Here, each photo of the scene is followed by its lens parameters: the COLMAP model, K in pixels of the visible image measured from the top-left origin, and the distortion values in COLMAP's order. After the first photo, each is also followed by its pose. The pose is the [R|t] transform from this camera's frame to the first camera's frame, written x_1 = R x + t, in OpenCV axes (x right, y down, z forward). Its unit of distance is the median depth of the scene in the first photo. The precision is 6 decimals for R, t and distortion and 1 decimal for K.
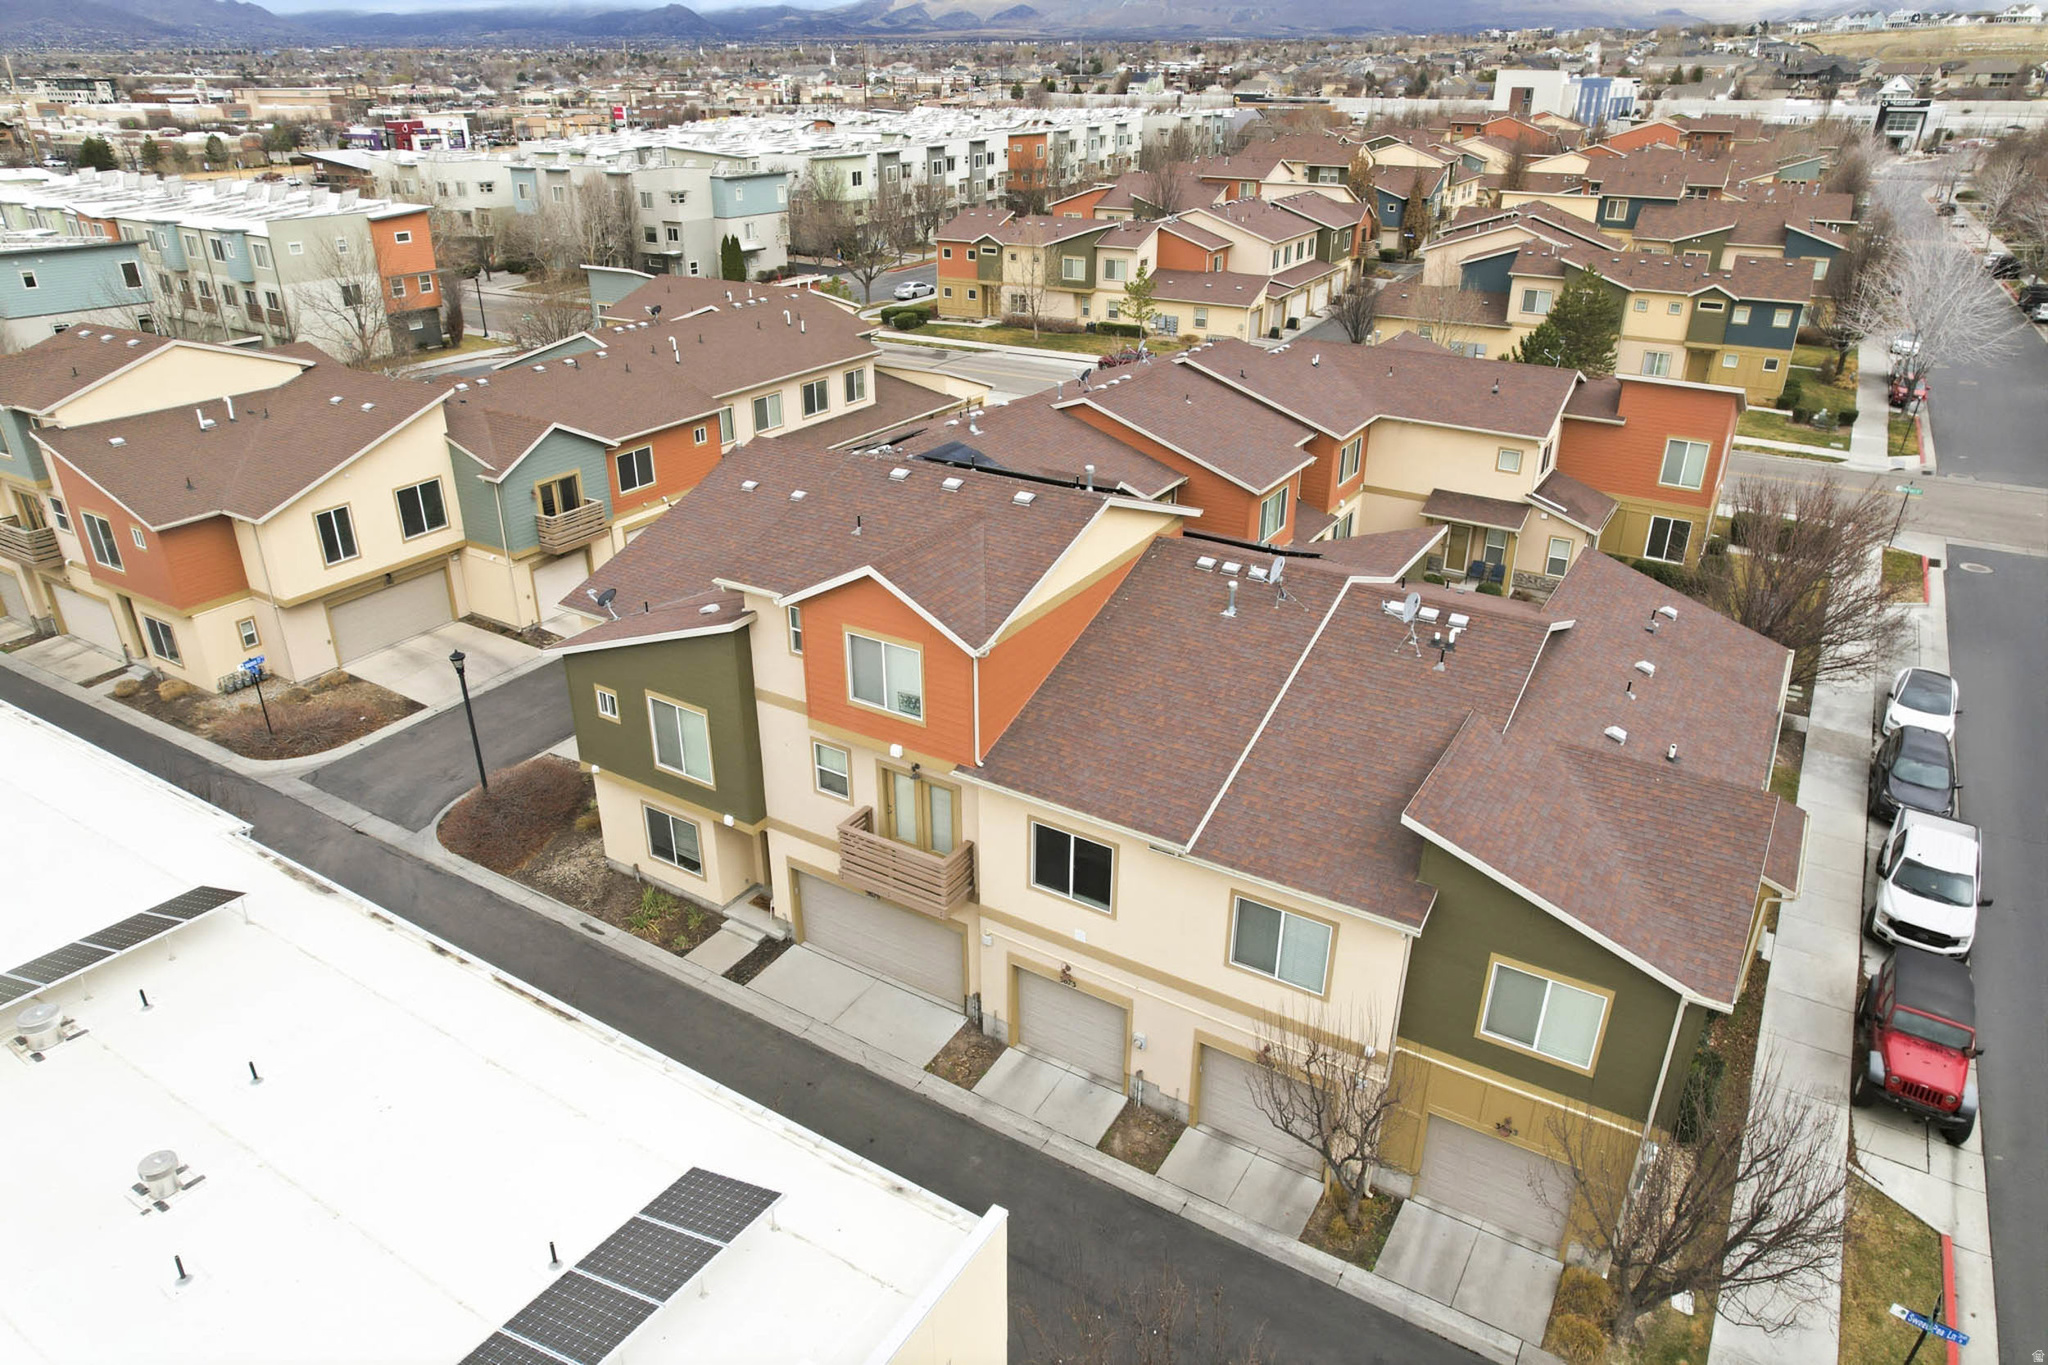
lens RADIAL K [[1315.7, 0, 1024.0], [0, 1315.7, 682.5], [0, 0, 1]] dist [-0.086268, 0.072841]
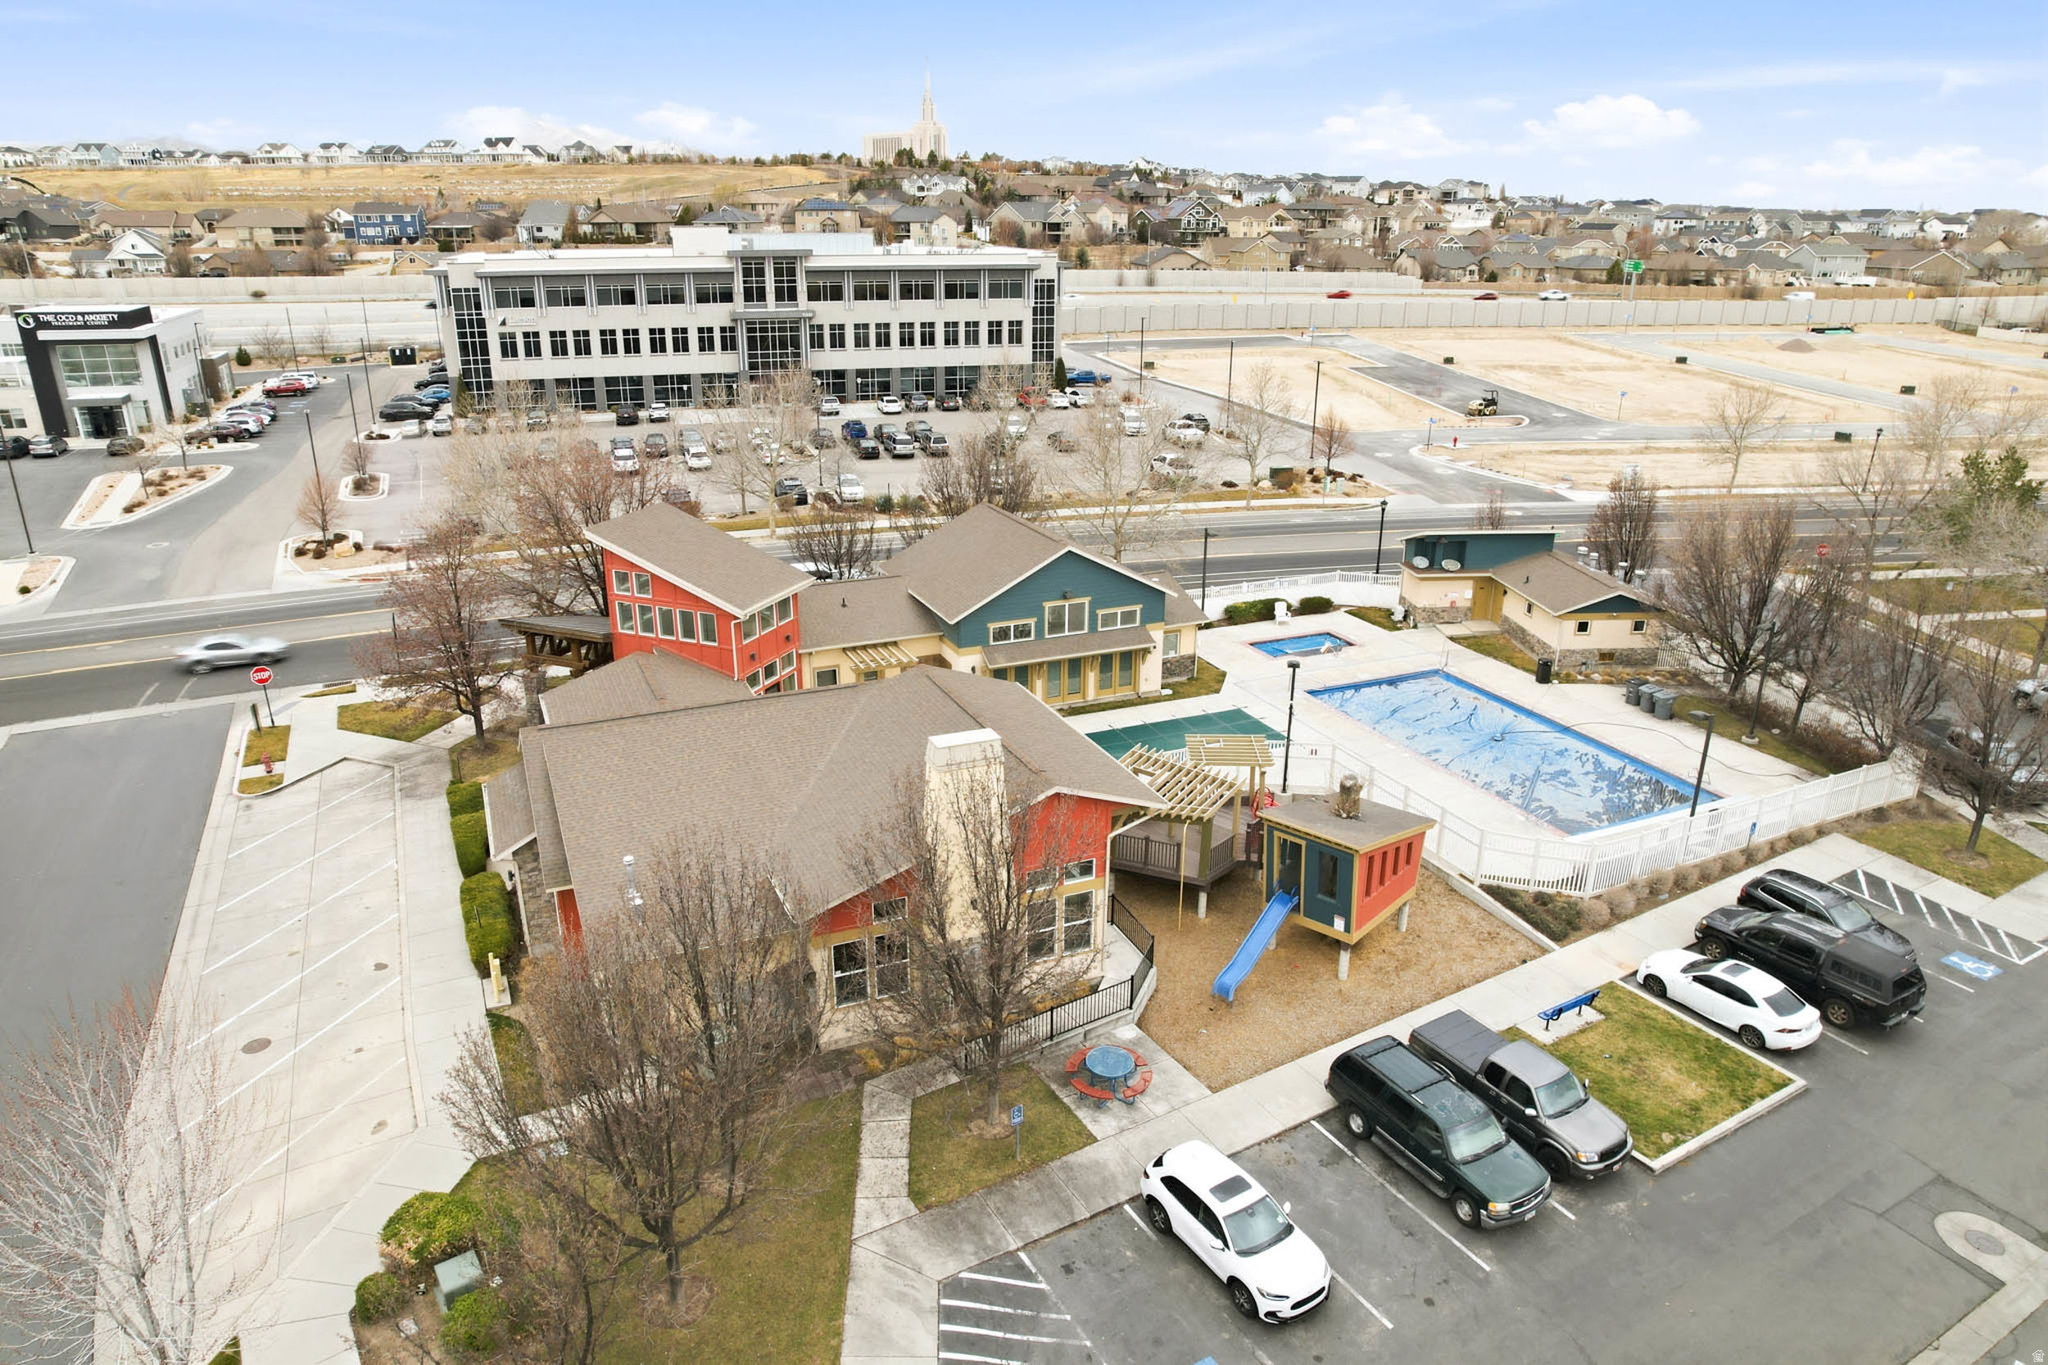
lens RADIAL K [[1315.7, 0, 1024.0], [0, 1315.7, 682.5], [0, 0, 1]] dist [-0.086268, 0.072841]
pose [[0.456864, -0.299567, 0.837577, 1.699710], [0.376817, 0.918108, 0.122832, -1.078633], [-0.805782, 0.259496, 0.532333, 2.200357]]
